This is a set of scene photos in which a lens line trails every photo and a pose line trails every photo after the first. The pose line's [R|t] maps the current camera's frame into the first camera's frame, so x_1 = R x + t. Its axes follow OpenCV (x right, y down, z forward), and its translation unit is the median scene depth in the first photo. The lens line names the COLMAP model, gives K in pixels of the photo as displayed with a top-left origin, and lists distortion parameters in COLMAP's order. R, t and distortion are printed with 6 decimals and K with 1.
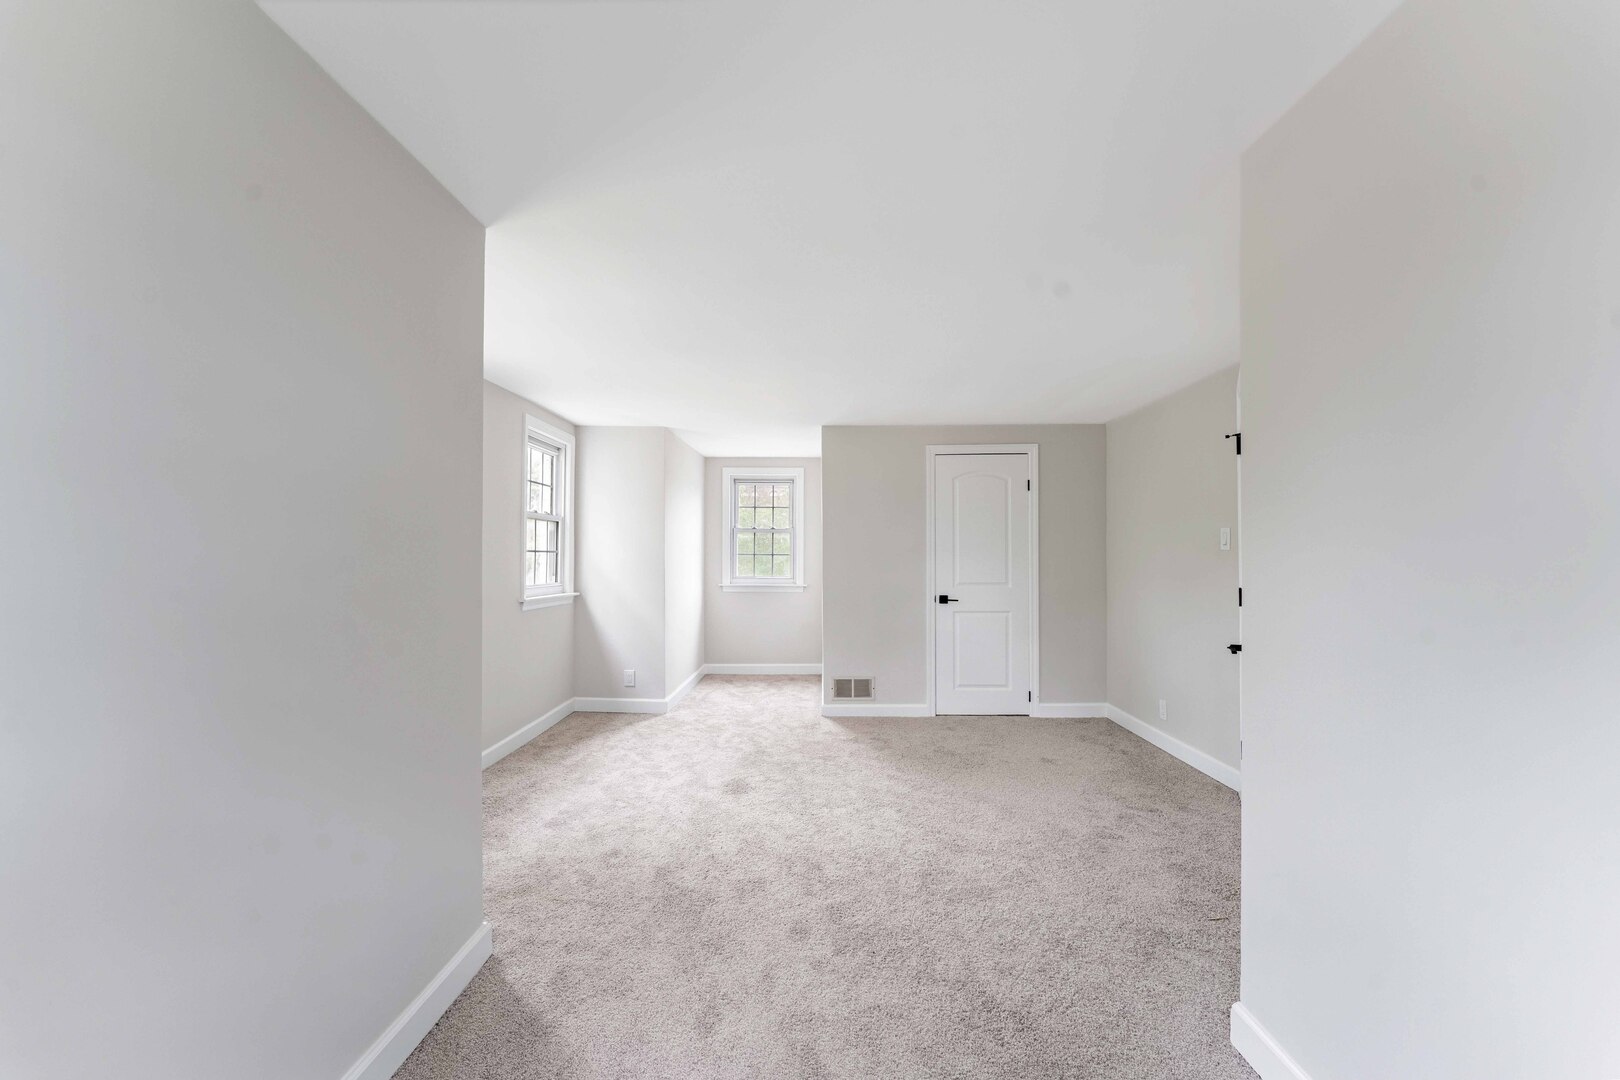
lens RADIAL K [[658.4, 0, 815.9], [0, 658.4, 540.5], [0, 0, 1]] dist [0.000862, -0.001017]
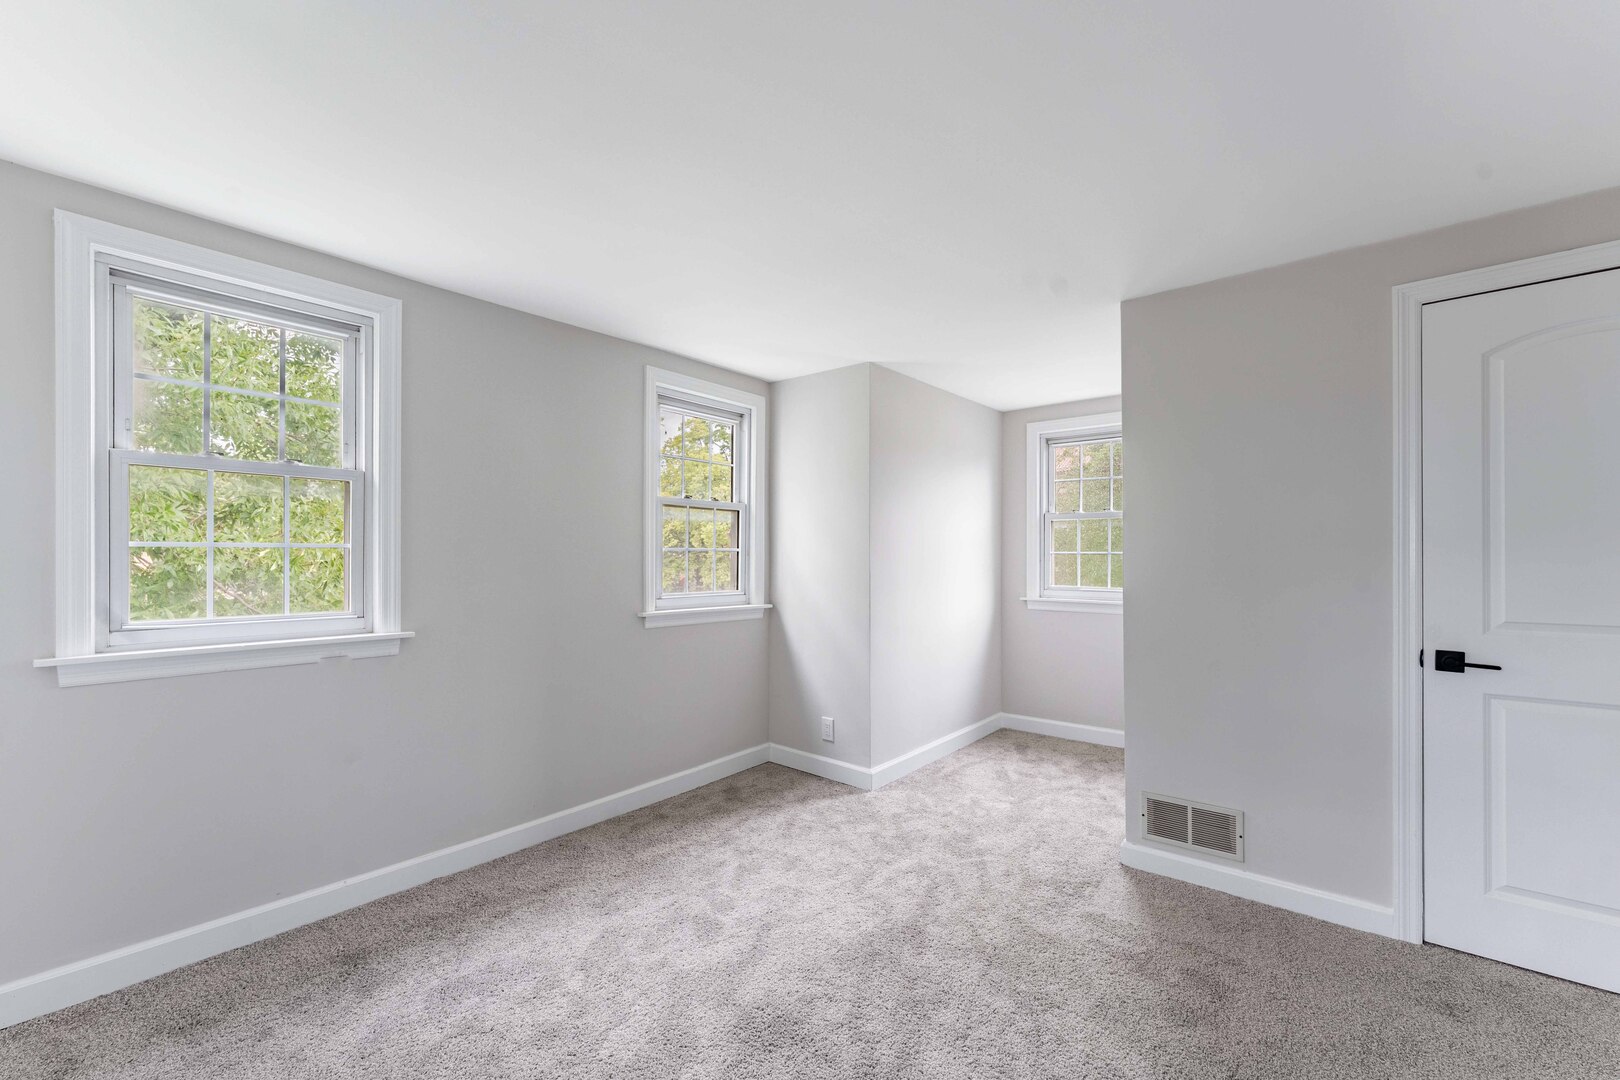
lens RADIAL K [[658.4, 0, 812.0], [0, 658.4, 552.6], [0, 0, 1]] dist [0.000862, -0.001017]
pose [[0.766976, -0.006864, -0.641638, 0.162356], [0.018866, 0.999752, 0.011855, 0.012303], [0.641398, -0.021198, 0.766916, 0.471780]]
